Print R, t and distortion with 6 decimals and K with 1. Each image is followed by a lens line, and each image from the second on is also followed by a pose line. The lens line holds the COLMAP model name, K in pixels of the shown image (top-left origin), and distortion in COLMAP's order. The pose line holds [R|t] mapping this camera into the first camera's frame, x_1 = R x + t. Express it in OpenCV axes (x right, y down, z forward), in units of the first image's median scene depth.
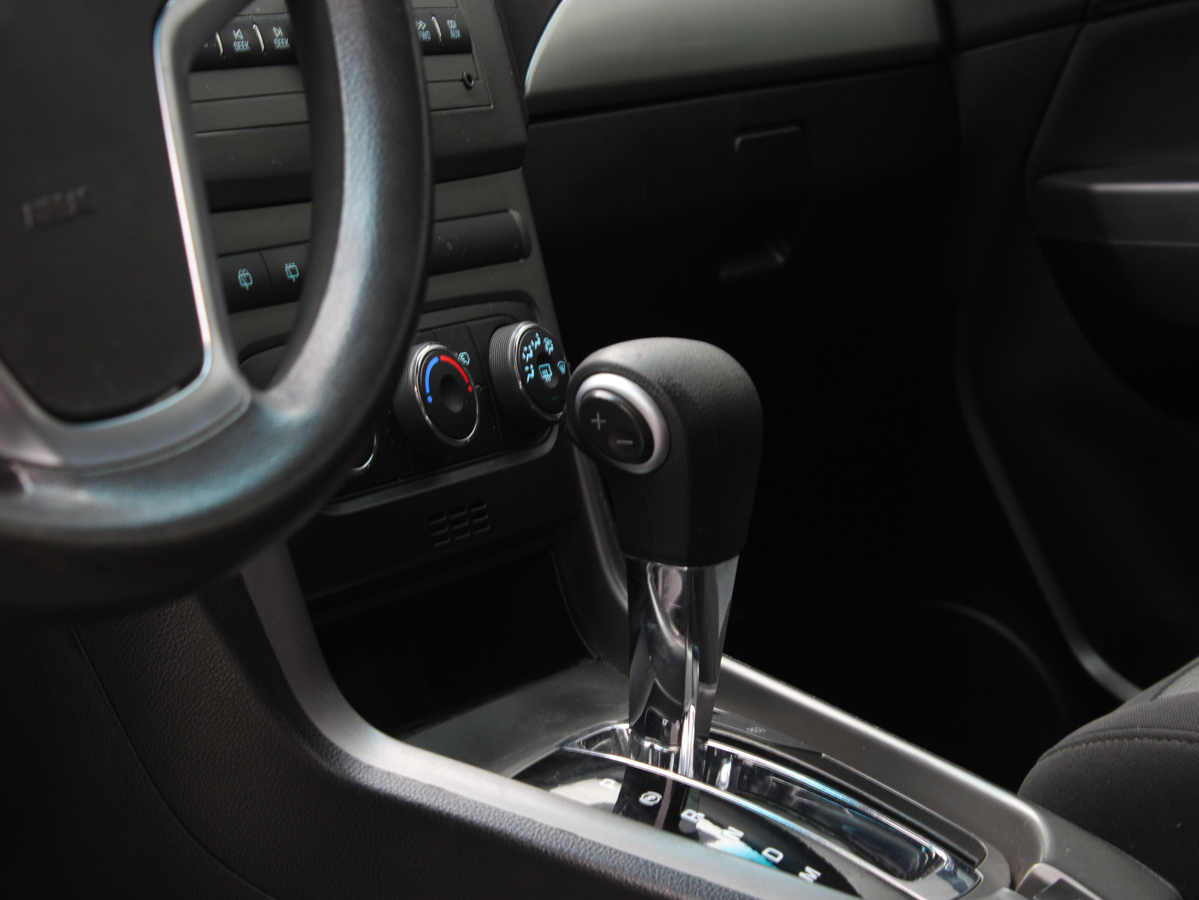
lens RADIAL K [[3092.1, 0, 596.8], [0, 3092.1, 447.0], [0, 0, 1]] dist [0.080010, 0.000000]
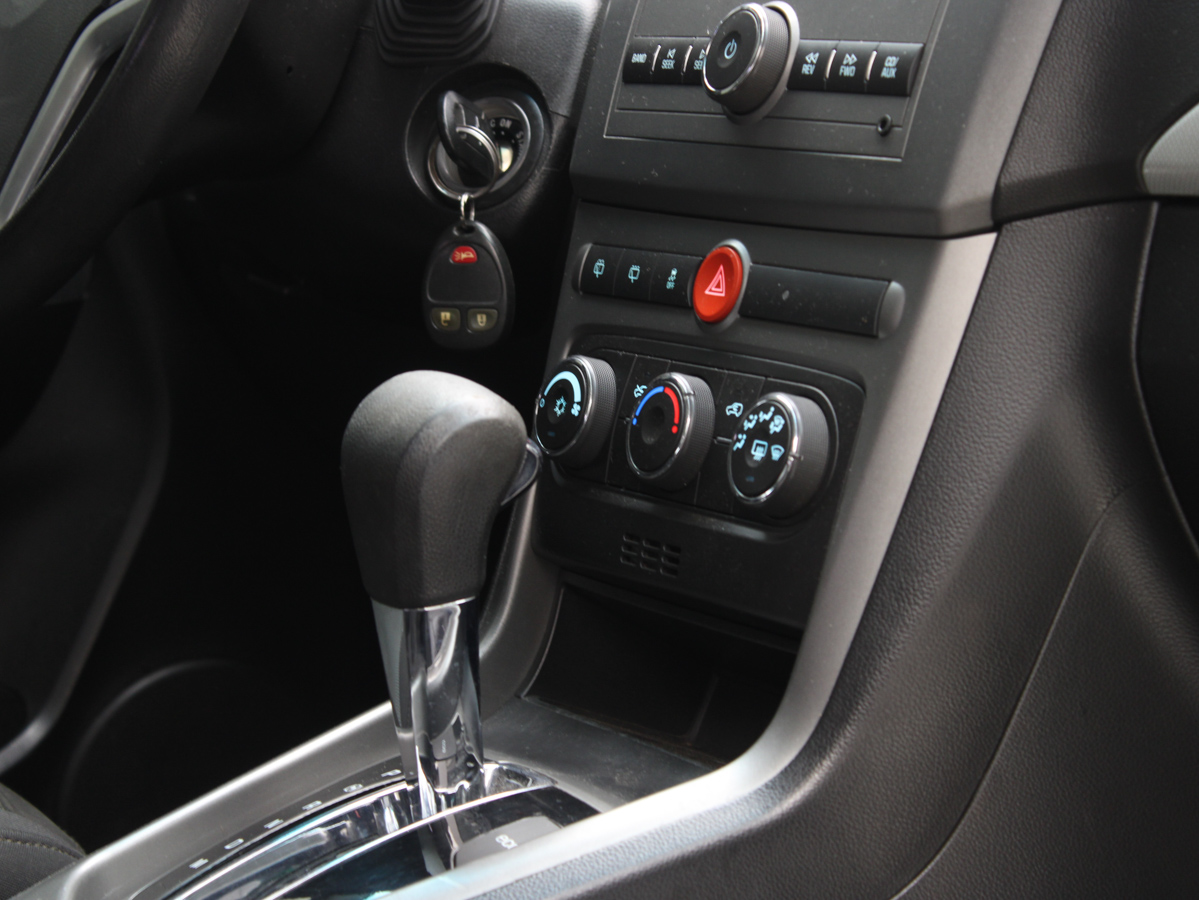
lens RADIAL K [[3092.1, 0, 531.0], [0, 3092.1, 421.6], [0, 0, 1]] dist [0.080010, 0.000000]
pose [[-0.502244, 0.130705, -0.854791, 0.784760], [-0.132742, 0.965141, 0.225573, -0.226356], [0.854477, 0.226759, -0.467386, 1.366205]]
